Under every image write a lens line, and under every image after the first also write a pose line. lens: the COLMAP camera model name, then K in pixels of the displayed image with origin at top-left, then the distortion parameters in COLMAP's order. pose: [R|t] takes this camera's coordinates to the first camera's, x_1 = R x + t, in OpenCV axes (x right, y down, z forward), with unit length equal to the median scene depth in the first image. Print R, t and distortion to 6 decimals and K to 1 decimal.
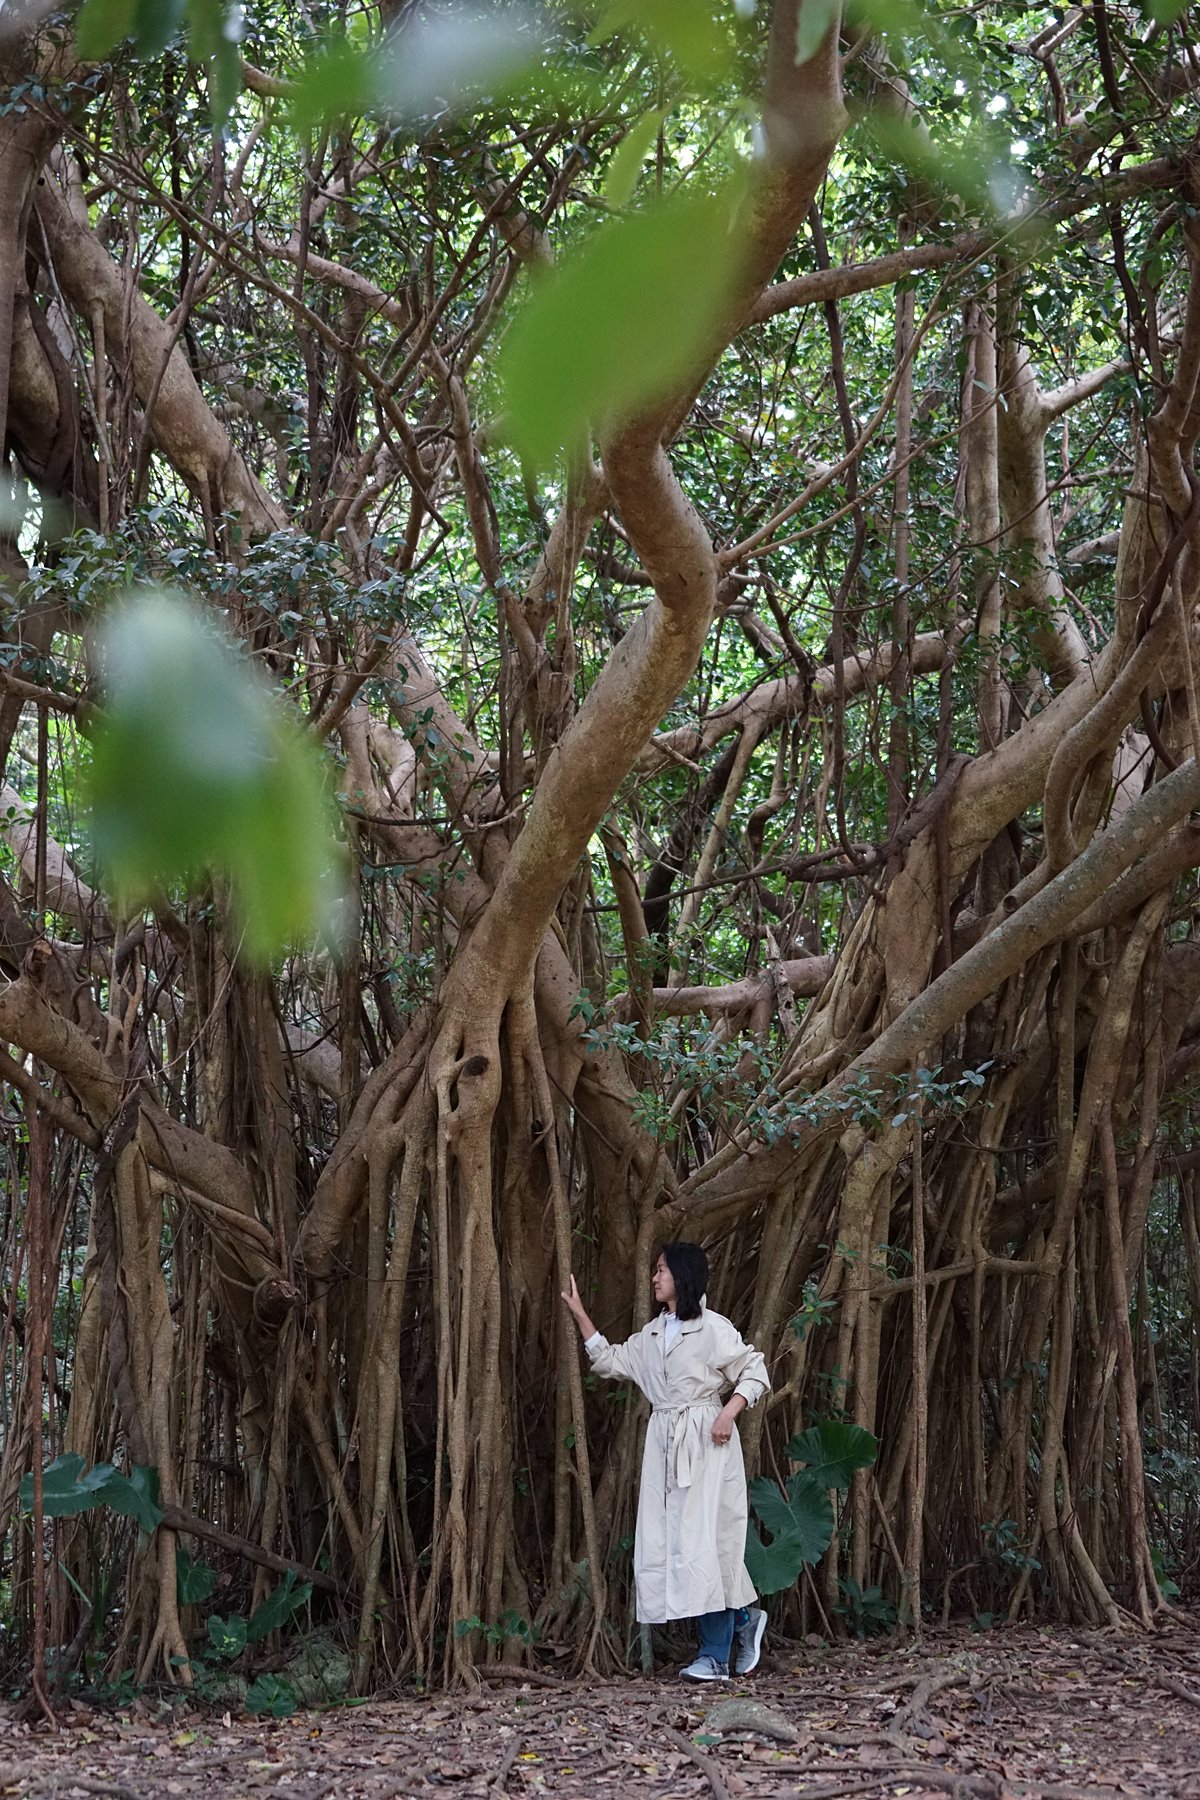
lens RADIAL K [[2597.0, 0, 611.9], [0, 2597.0, 893.6], [0, 0, 1]] dist [0.026513, 0.000000]
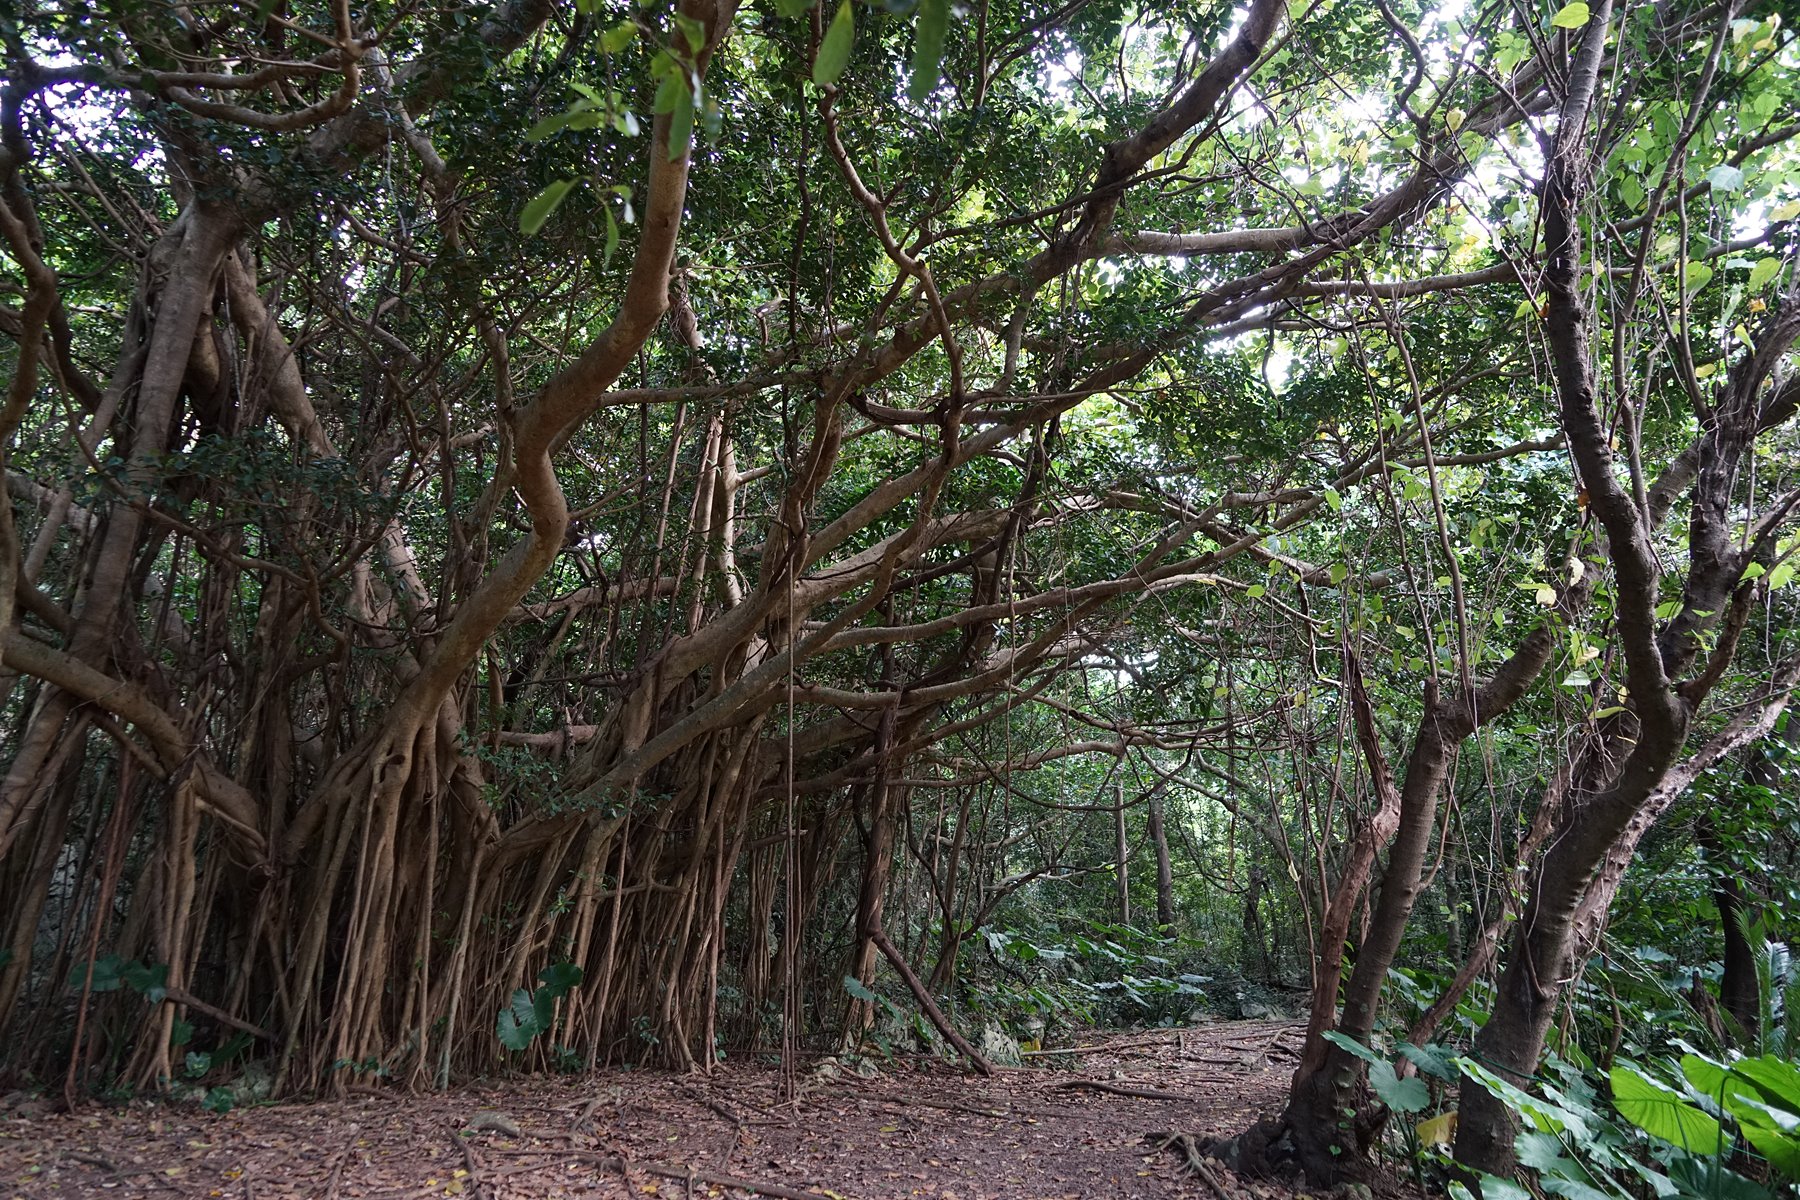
lens RADIAL K [[1198.2, 0, 899.5], [0, 1198.2, 606.5], [0, 0, 1]] dist [-0.032958, 0.020780]
pose [[0.938900, 0.148770, 0.310376, 0.004229], [-0.120777, 0.986825, -0.107652, 0.005610], [-0.322303, 0.063589, 0.944499, 0.057284]]
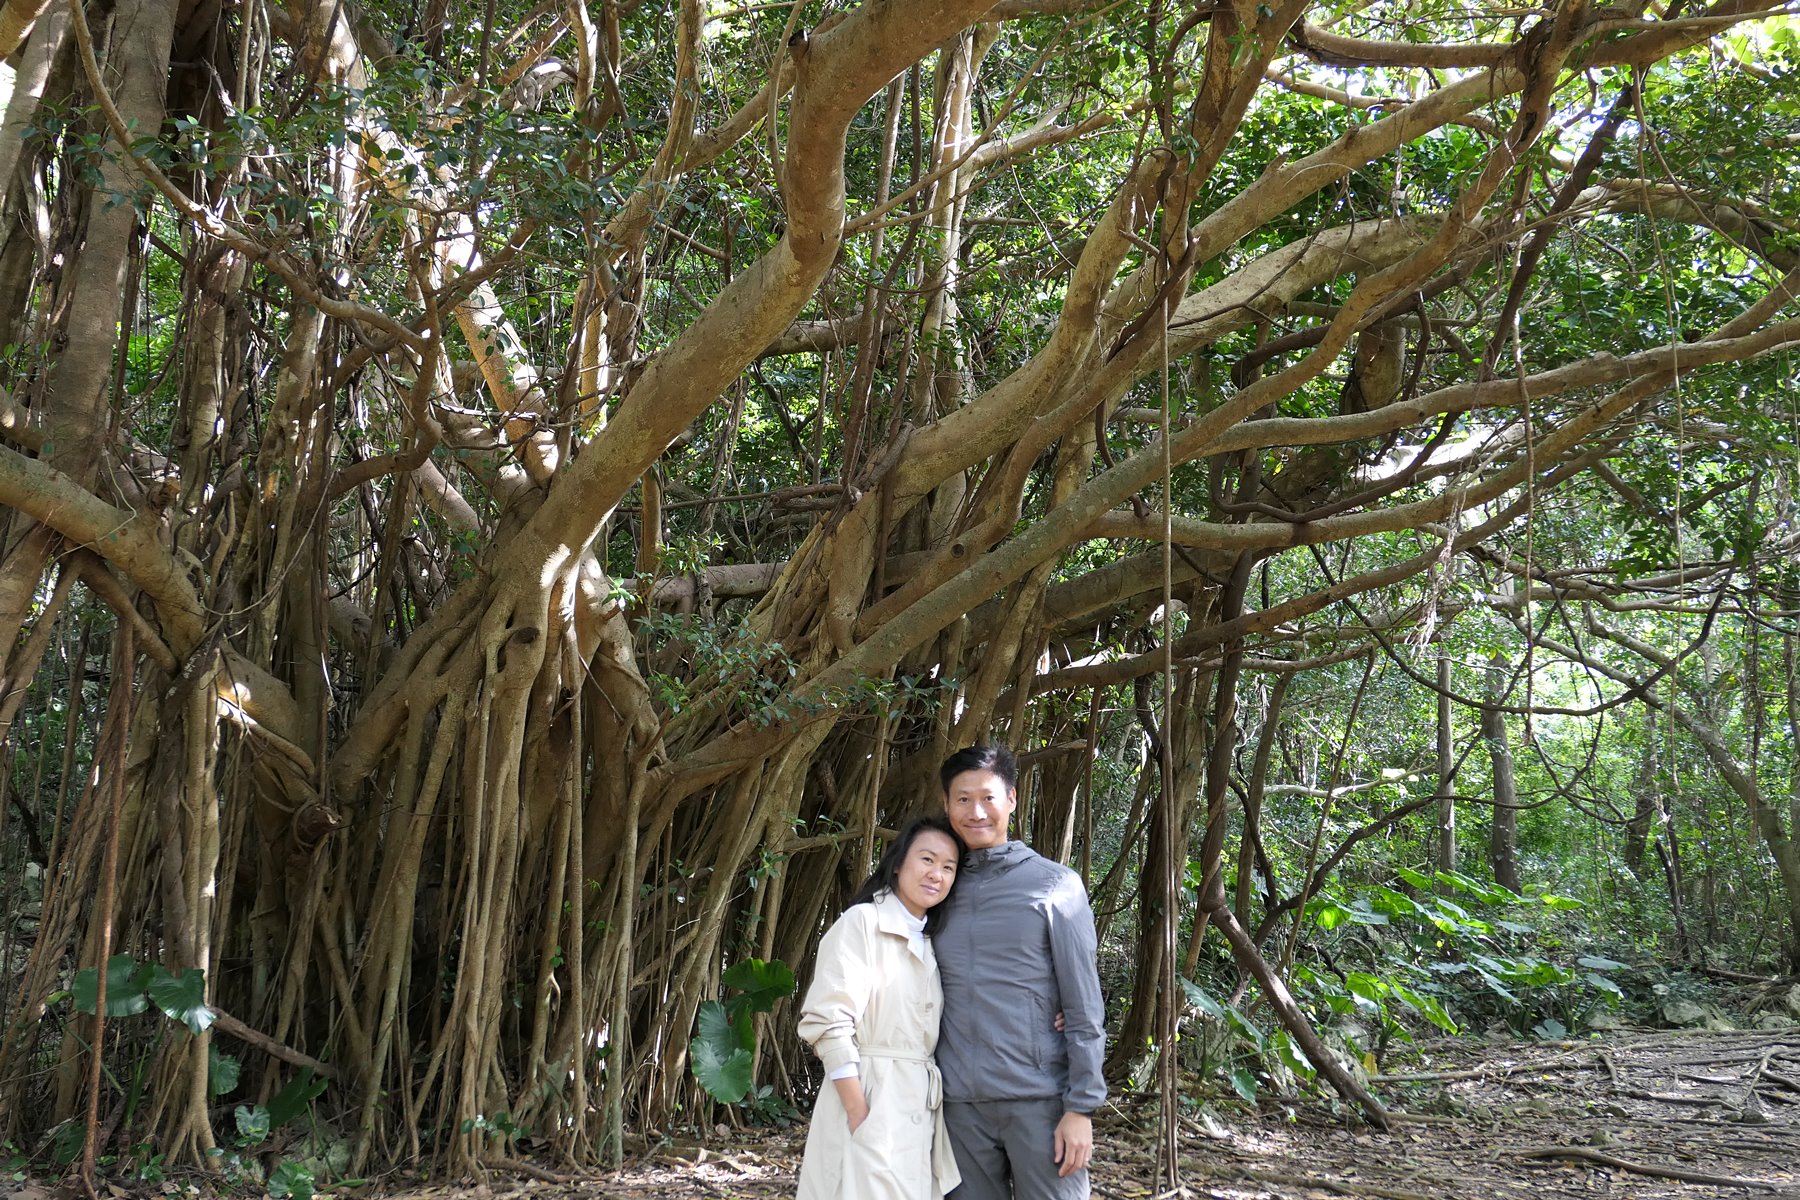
lens RADIAL K [[1853.8, 0, 911.1], [0, 1853.8, 610.6], [0, 0, 1]] dist [-0.007185, 0.000000]
pose [[0.948166, 0.116908, 0.295488, -0.130150], [-0.132316, 0.990671, 0.032625, 0.006768], [-0.288917, -0.070031, 0.954789, 0.174350]]
